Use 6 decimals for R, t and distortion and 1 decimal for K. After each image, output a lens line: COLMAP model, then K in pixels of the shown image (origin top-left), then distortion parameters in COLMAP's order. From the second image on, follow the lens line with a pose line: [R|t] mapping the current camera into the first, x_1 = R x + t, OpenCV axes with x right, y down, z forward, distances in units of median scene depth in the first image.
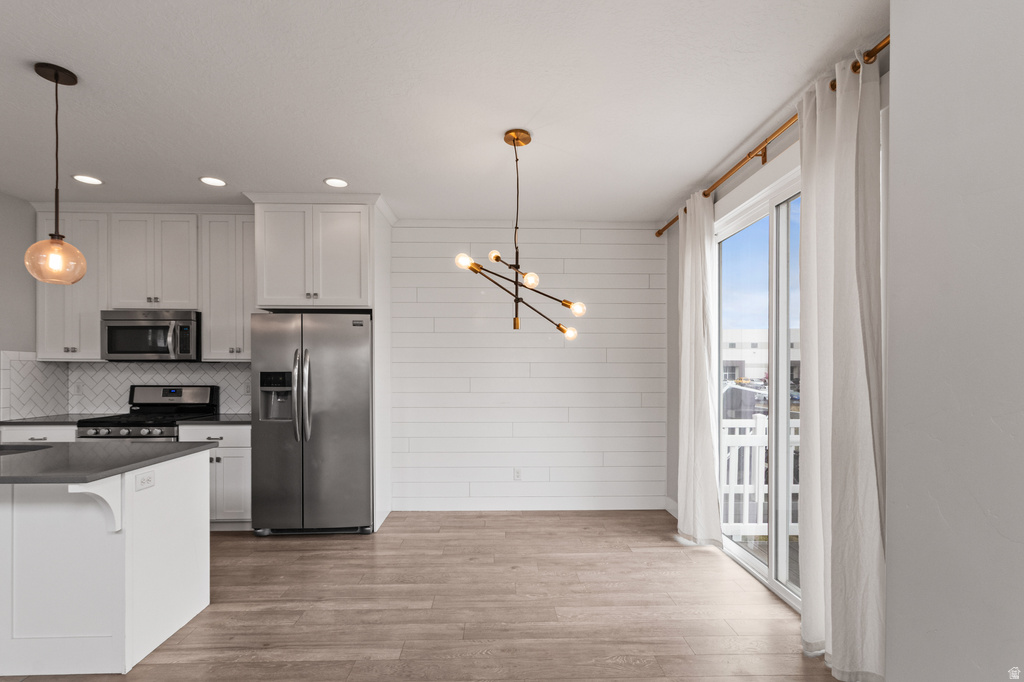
lens RADIAL K [[488.8, 0, 512.7], [0, 488.8, 373.8], [0, 0, 1]] dist [-0.000184, 0.000255]
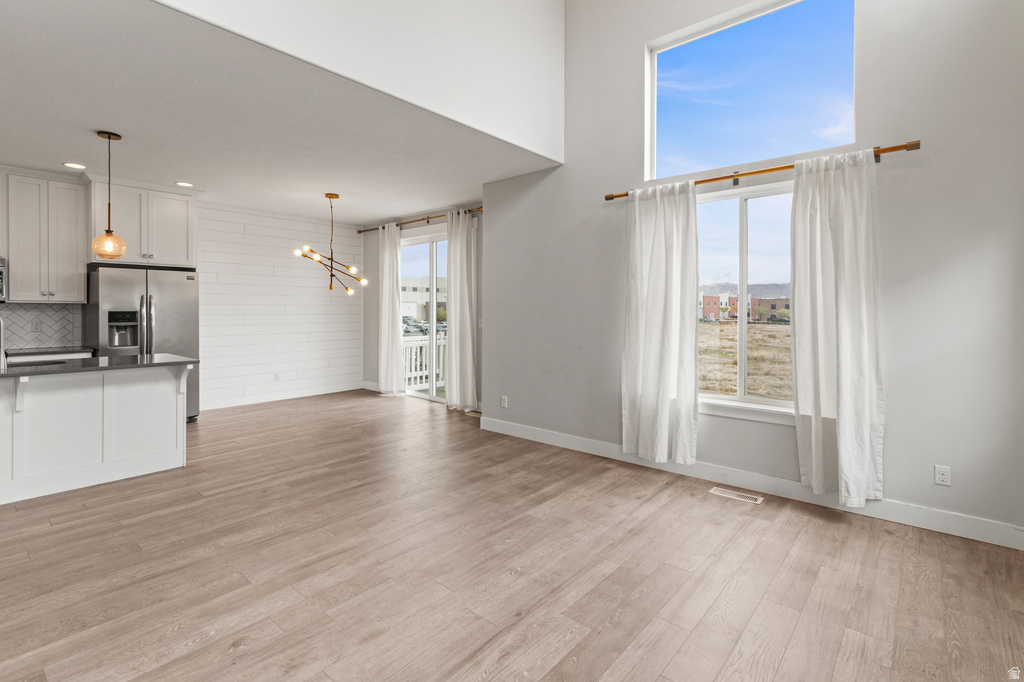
lens RADIAL K [[483.7, 0, 515.6], [0, 483.7, 309.3], [0, 0, 1]] dist [-0.000700, 0.000753]
pose [[0.672826, -0.000660, 0.739801, -0.747472], [0.005713, 0.999974, -0.004304, 0.002765], [-0.739779, 0.007122, 0.672813, -0.714983]]
